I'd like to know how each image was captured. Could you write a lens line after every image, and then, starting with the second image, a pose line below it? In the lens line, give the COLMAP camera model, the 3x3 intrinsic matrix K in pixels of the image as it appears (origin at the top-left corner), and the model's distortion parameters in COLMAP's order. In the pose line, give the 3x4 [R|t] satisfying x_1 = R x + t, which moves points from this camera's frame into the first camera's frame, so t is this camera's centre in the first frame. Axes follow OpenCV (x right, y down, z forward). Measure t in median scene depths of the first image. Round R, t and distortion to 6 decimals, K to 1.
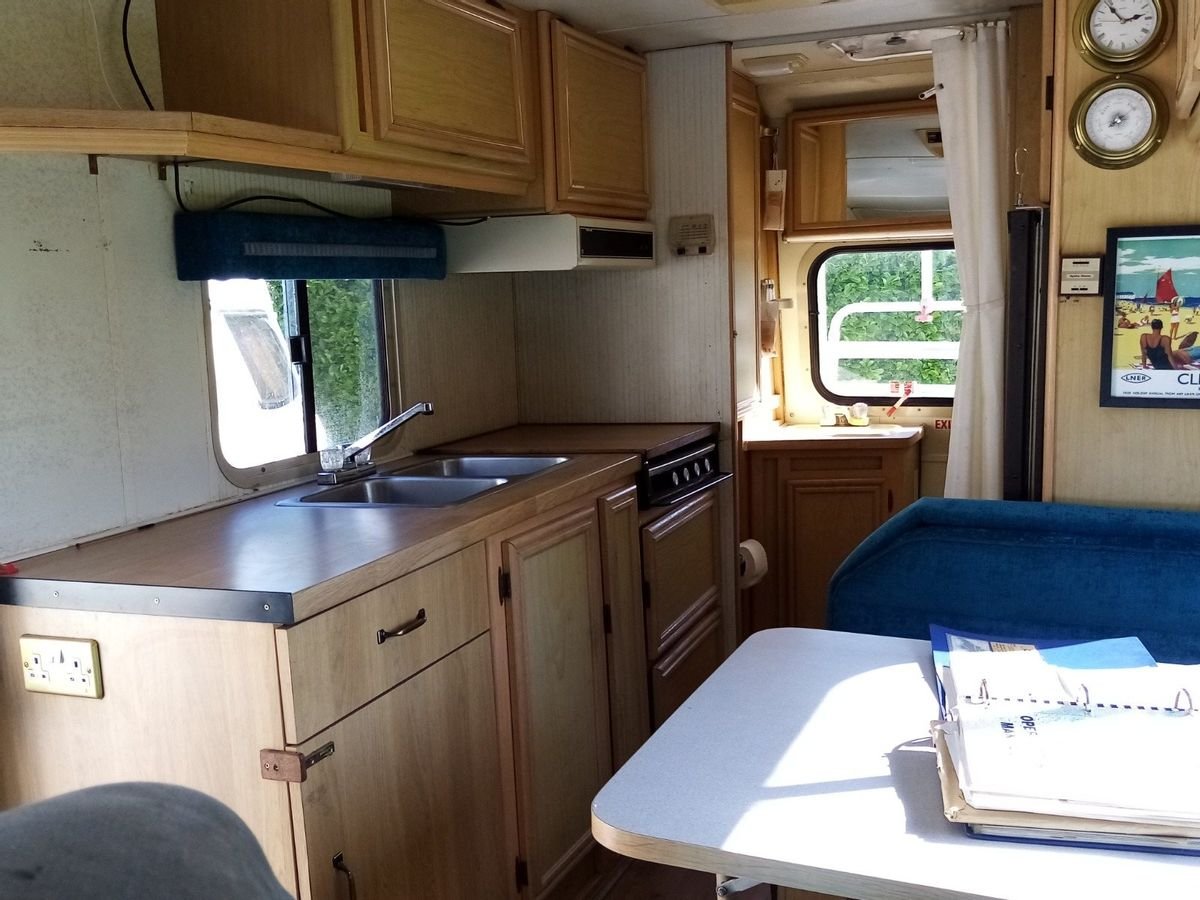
lens RADIAL K [[1173.0, 0, 600.0], [0, 1173.0, 450.0], [0, 0, 1]] dist [0.088836, -0.228138]
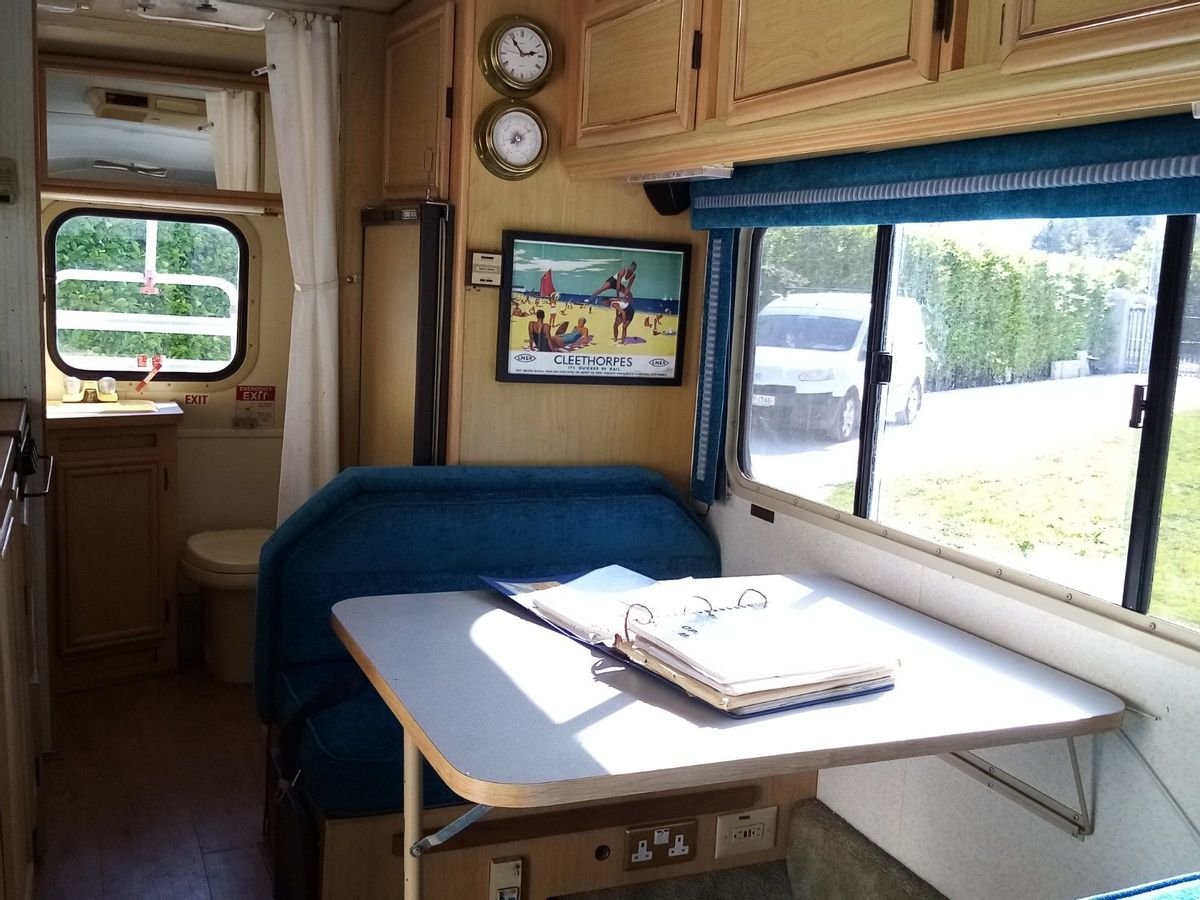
lens RADIAL K [[1173.0, 0, 600.0], [0, 1173.0, 450.0], [0, 0, 1]] dist [0.088836, -0.228138]
pose [[0.677924, -0.038245, 0.734137, -0.370231], [0.024515, 0.999267, 0.029419, -0.000669], [-0.734723, -0.001947, 0.678364, 0.132705]]
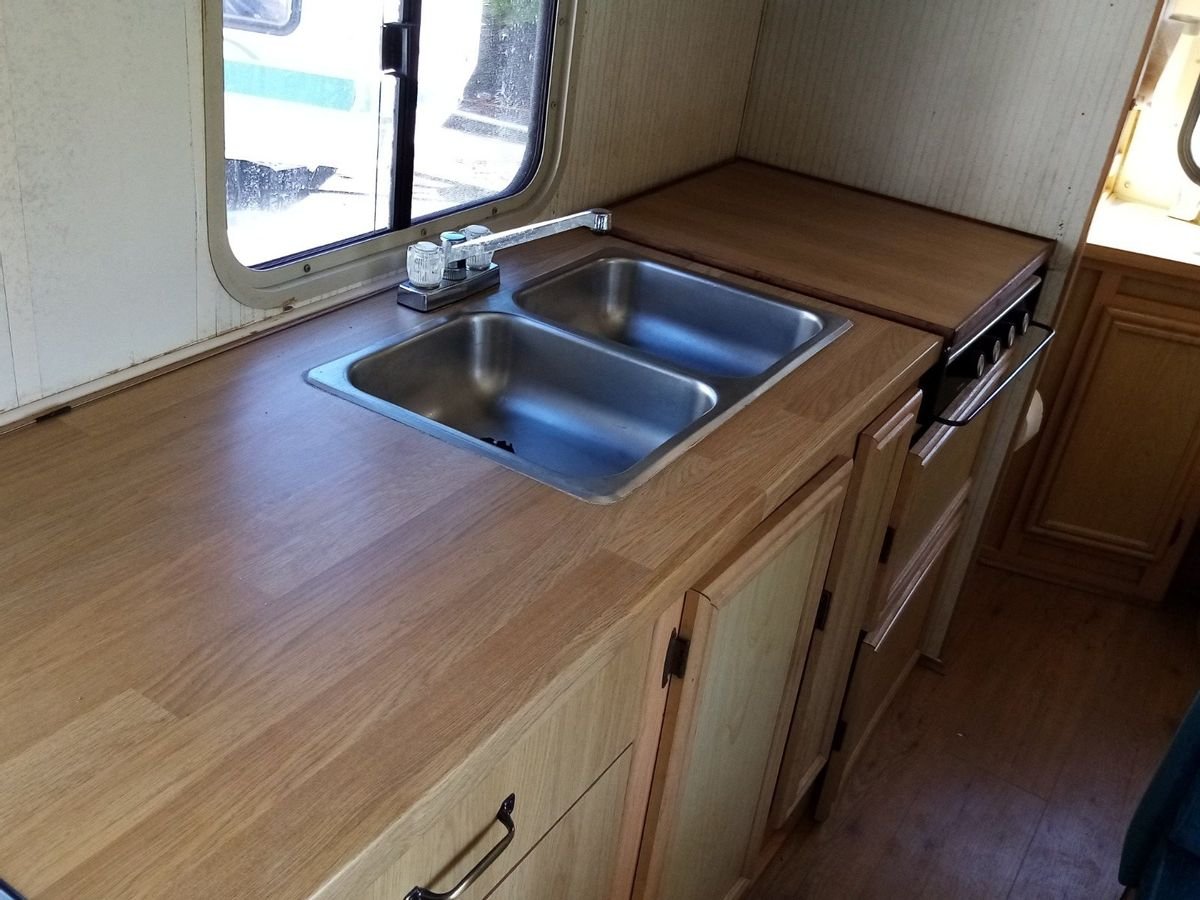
lens RADIAL K [[1173.0, 0, 600.0], [0, 1173.0, 450.0], [0, 0, 1]] dist [0.088836, -0.228138]
pose [[0.972237, 0.223408, -0.069603, -0.094250], [-0.183595, 0.912706, 0.365050, -0.154216], [0.145082, -0.342136, 0.928382, 0.500364]]
